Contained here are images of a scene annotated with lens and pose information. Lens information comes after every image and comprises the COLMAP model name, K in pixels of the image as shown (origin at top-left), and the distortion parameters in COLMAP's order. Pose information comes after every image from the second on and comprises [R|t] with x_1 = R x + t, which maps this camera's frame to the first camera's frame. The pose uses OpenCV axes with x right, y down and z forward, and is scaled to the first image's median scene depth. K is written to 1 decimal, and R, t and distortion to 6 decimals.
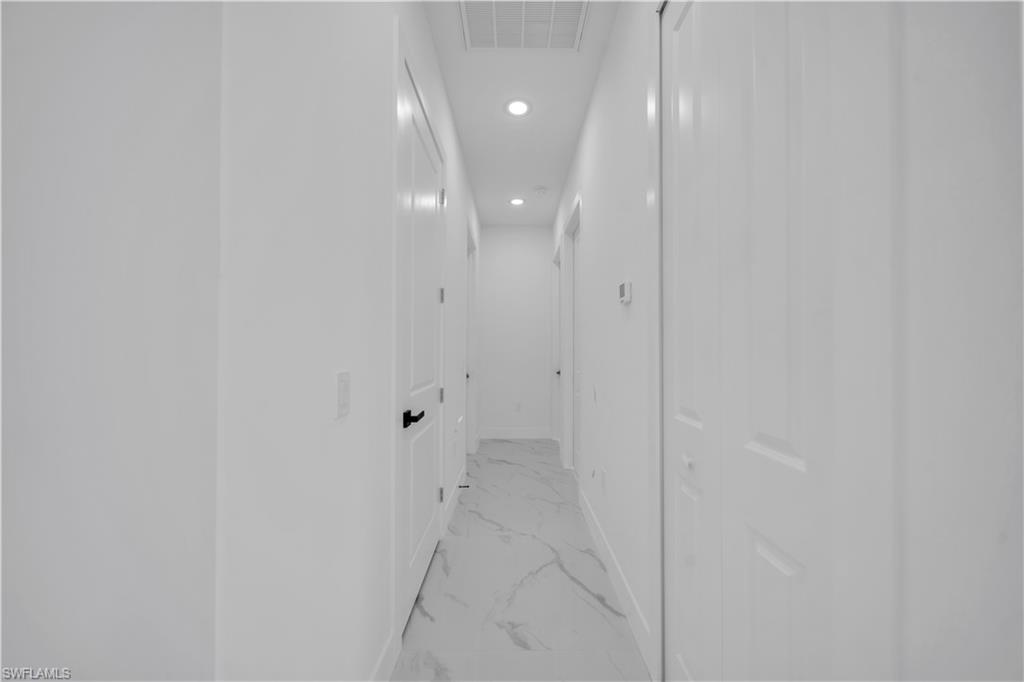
lens RADIAL K [[355.6, 0, 513.8], [0, 355.6, 345.4], [0, 0, 1]] dist [0.000341, 0.000051]
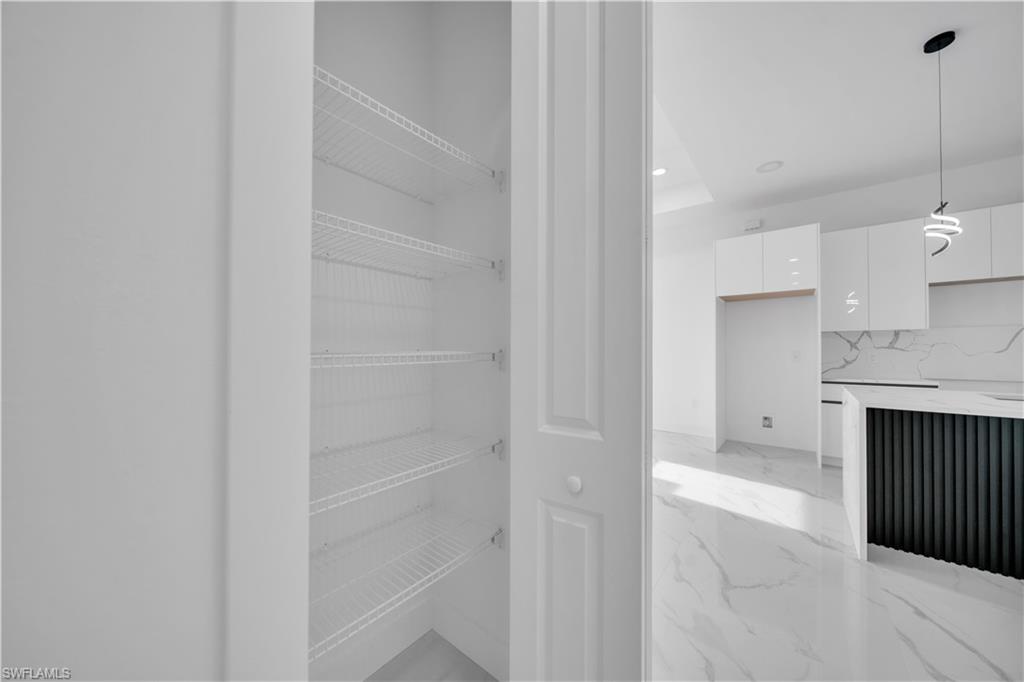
lens RADIAL K [[355.6, 0, 513.8], [0, 355.6, 345.4], [0, 0, 1]] dist [0.000341, 0.000051]
pose [[-0.773032, 0.007067, 0.634327, -0.034977], [-0.002093, 0.999904, -0.013691, 0.012764], [-0.634363, -0.011911, -0.772943, 2.130377]]
